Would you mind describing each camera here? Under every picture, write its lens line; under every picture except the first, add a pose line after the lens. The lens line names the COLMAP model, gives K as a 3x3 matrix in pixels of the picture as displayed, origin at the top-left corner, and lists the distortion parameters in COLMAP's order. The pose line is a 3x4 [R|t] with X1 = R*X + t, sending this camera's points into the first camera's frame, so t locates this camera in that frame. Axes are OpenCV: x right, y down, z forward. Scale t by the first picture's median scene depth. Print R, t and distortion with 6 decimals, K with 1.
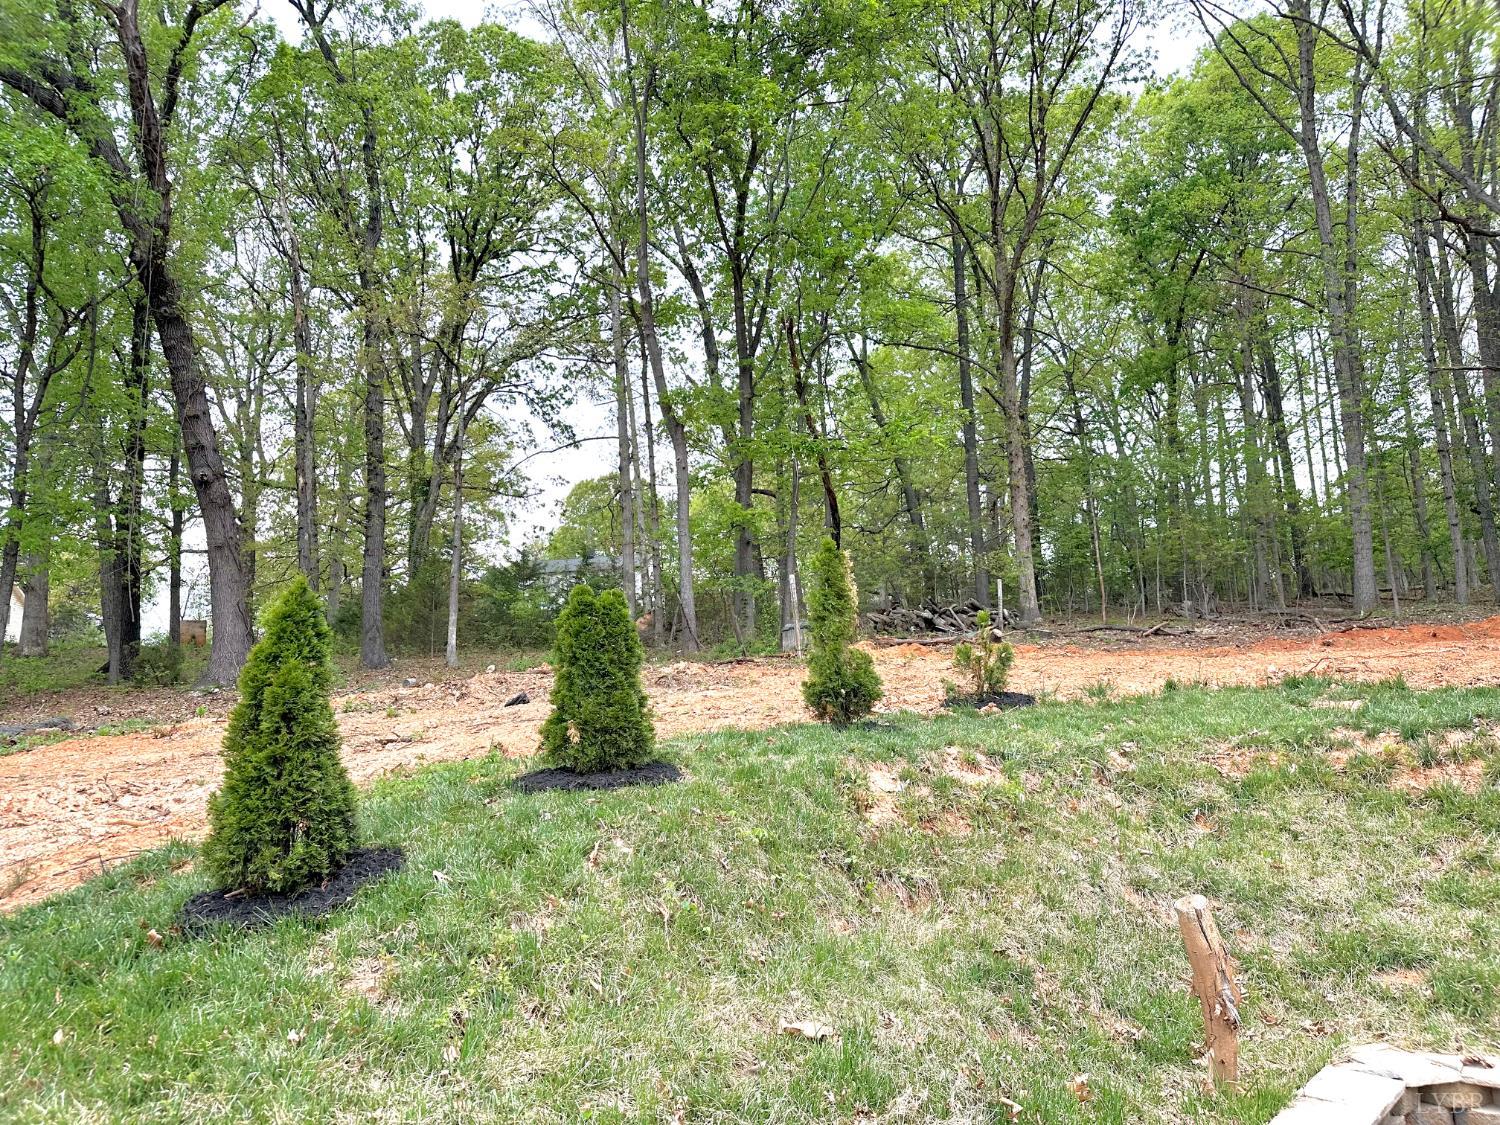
lens RADIAL K [[1065.3, 0, 751.7], [0, 1065.3, 559.1], [0, 0, 1]] dist [-0.006754, -0.004861]
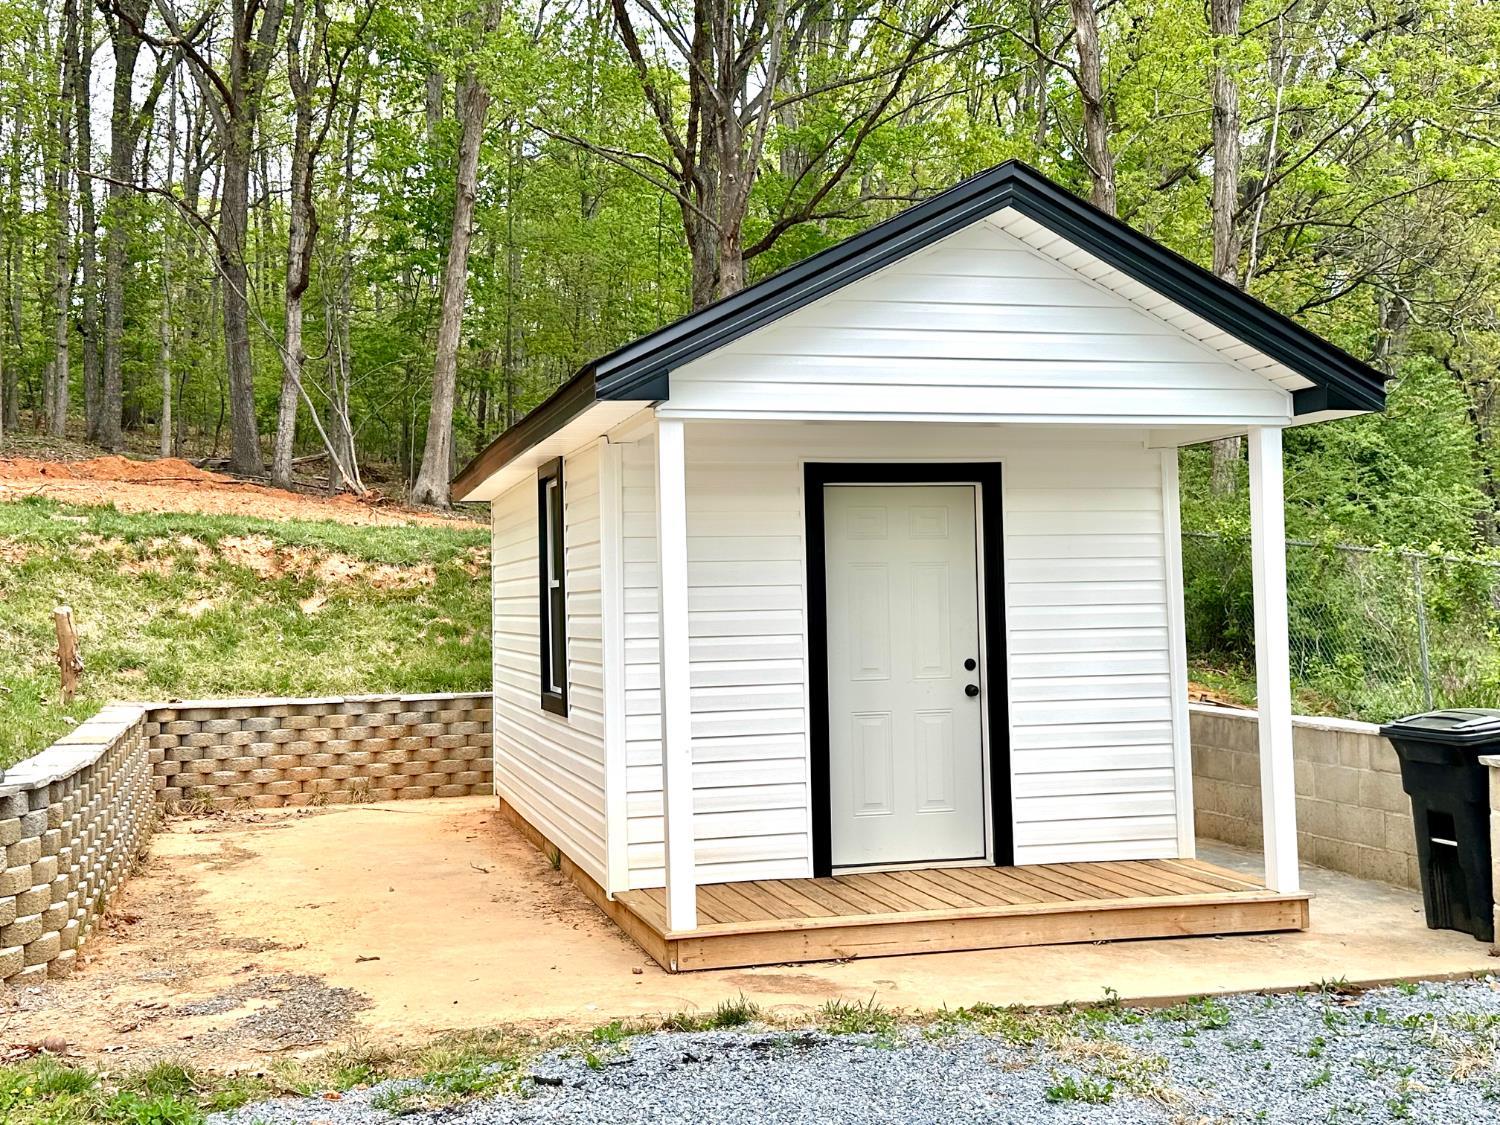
lens RADIAL K [[1661.7, 0, 750.0], [0, 1661.7, 562.6], [0, 0, 1]] dist [0.013750, 0.000000]
pose [[0.522590, 0.044495, 0.851422, -0.921088], [-0.159012, 0.986202, 0.046061, -0.047322], [-0.837624, -0.159458, 0.522455, -0.958376]]
